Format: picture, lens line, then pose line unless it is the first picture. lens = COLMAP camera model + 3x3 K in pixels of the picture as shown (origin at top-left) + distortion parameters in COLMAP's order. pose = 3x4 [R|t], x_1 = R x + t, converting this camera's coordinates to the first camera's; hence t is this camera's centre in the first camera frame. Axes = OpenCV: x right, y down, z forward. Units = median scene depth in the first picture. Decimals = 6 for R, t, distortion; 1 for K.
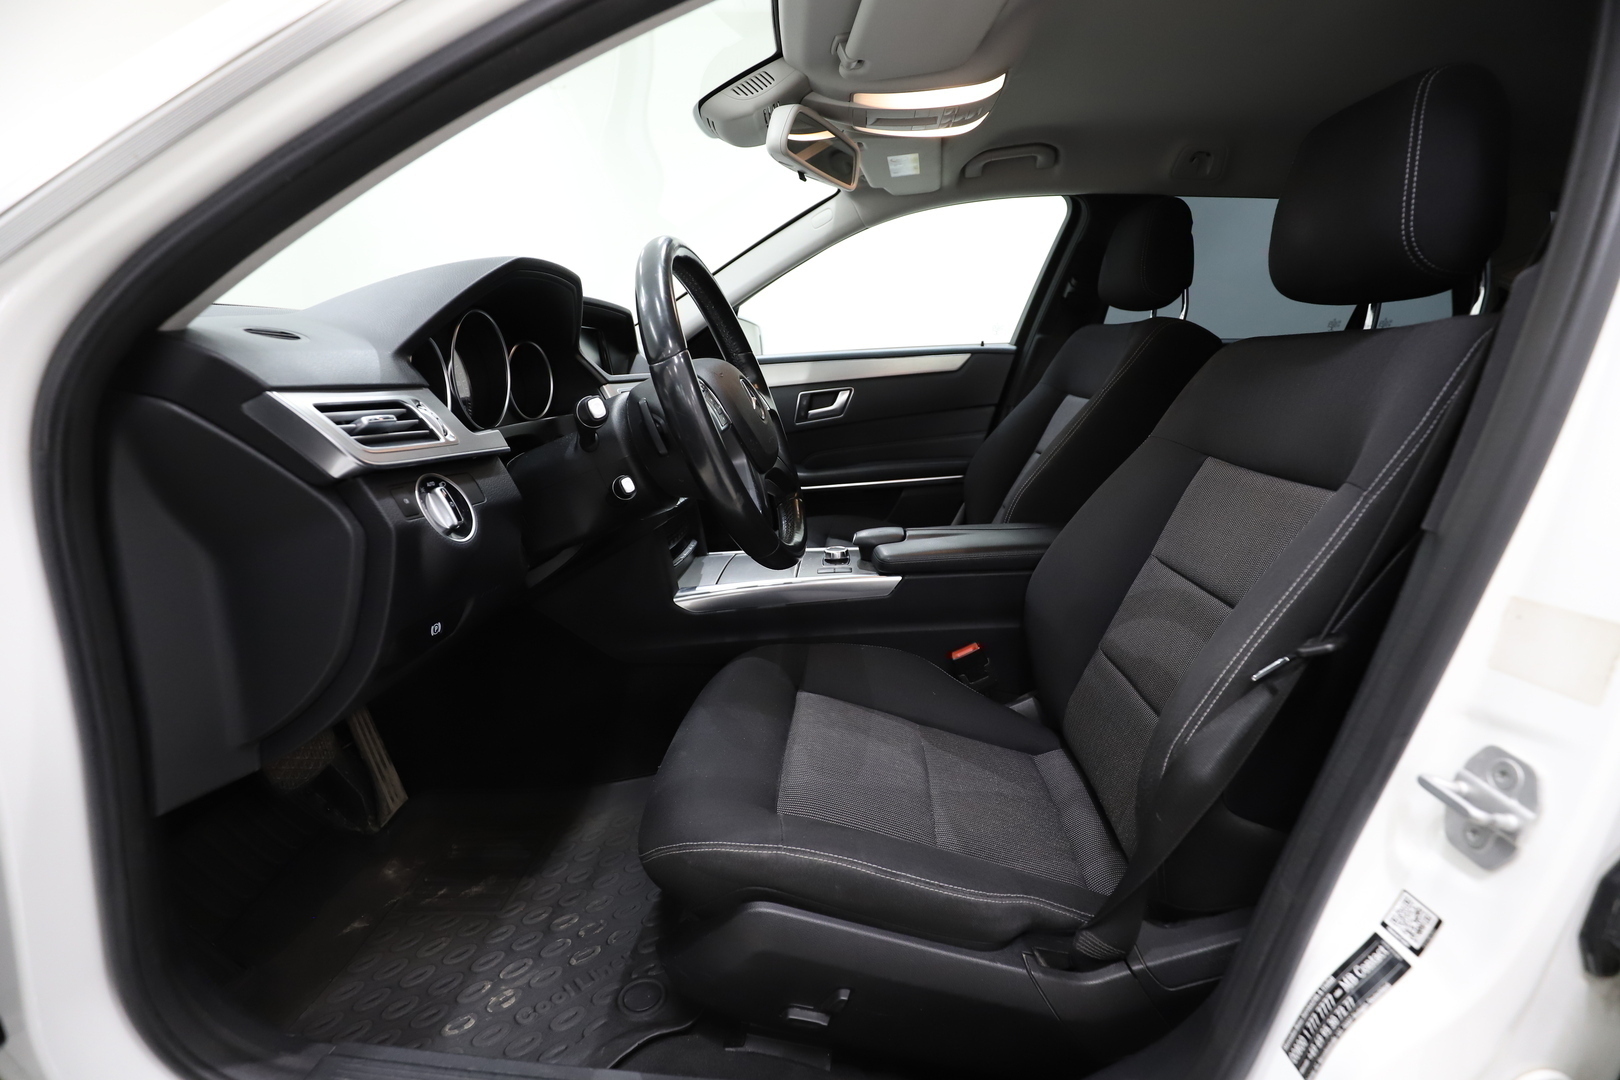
lens RADIAL K [[732.0, 0, 810.0], [0, 732.0, 540.0], [0, 0, 1]] dist [-0.035591, 0.000112]
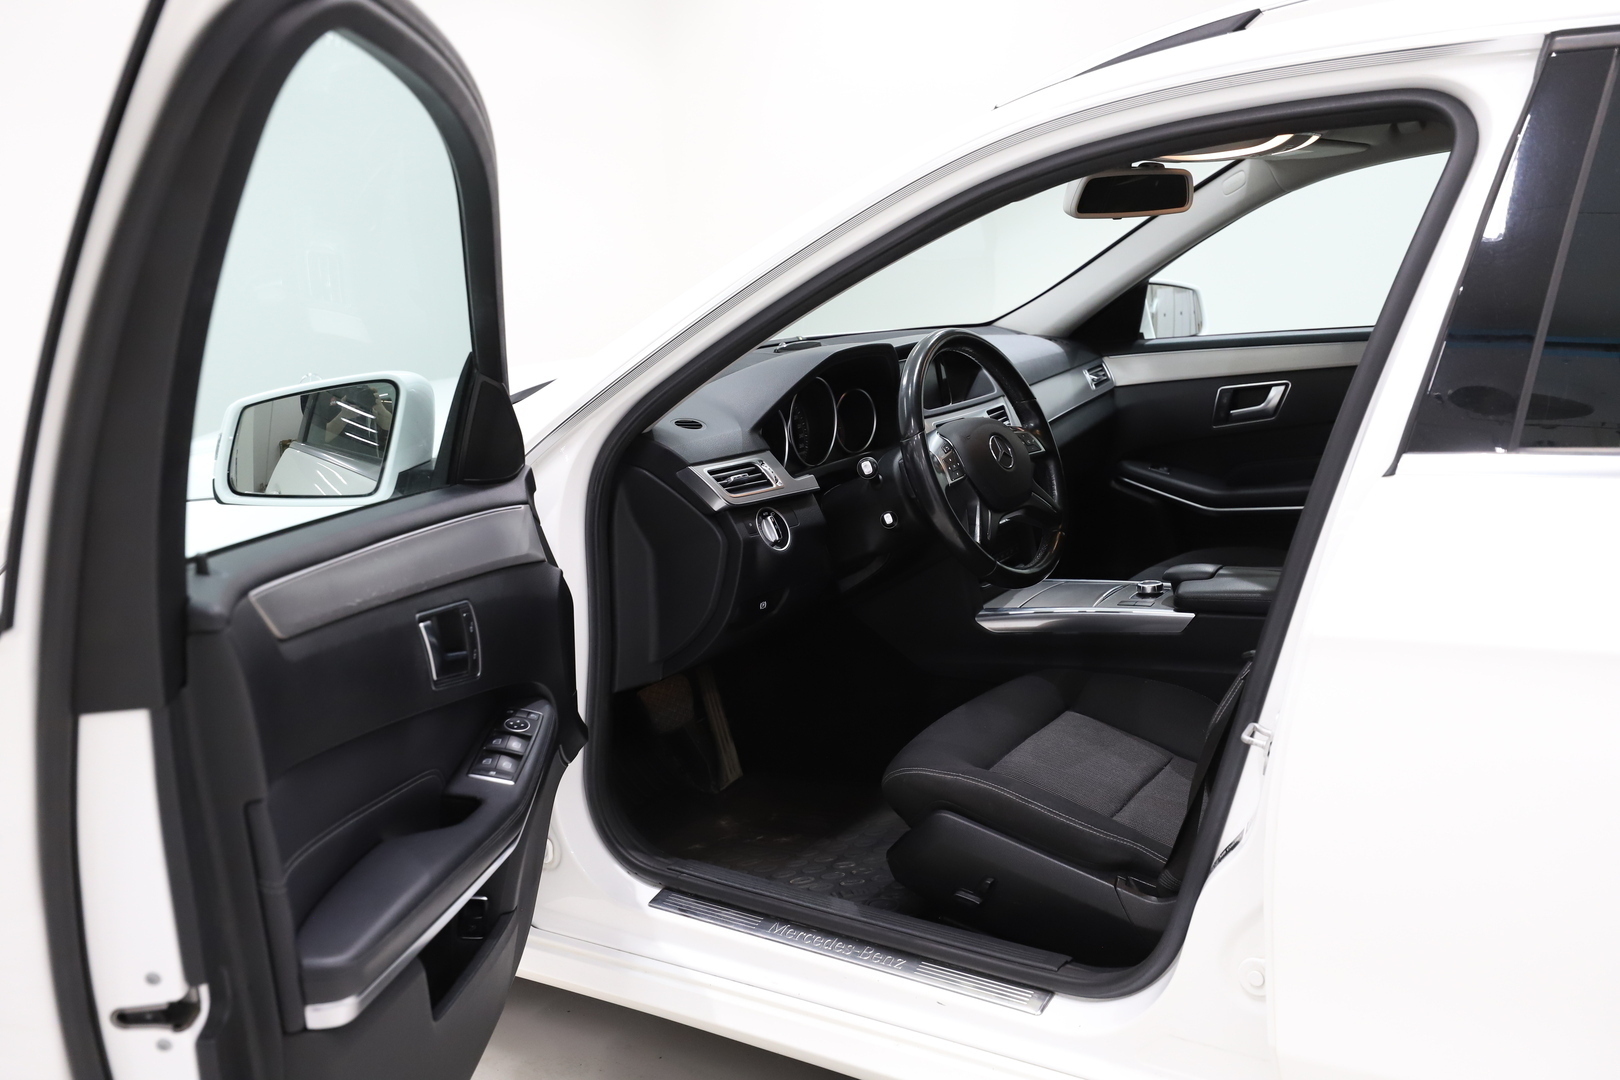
lens RADIAL K [[1642.8, 0, 810.0], [0, 1642.8, 540.0], [0, 0, 1]] dist [0.002022, 0.000528]
pose [[0.876007, 0.057840, -0.478817, 1.226239], [-0.067127, 0.997742, -0.002286, -0.016255], [0.477604, 0.034144, 0.877912, -2.010359]]
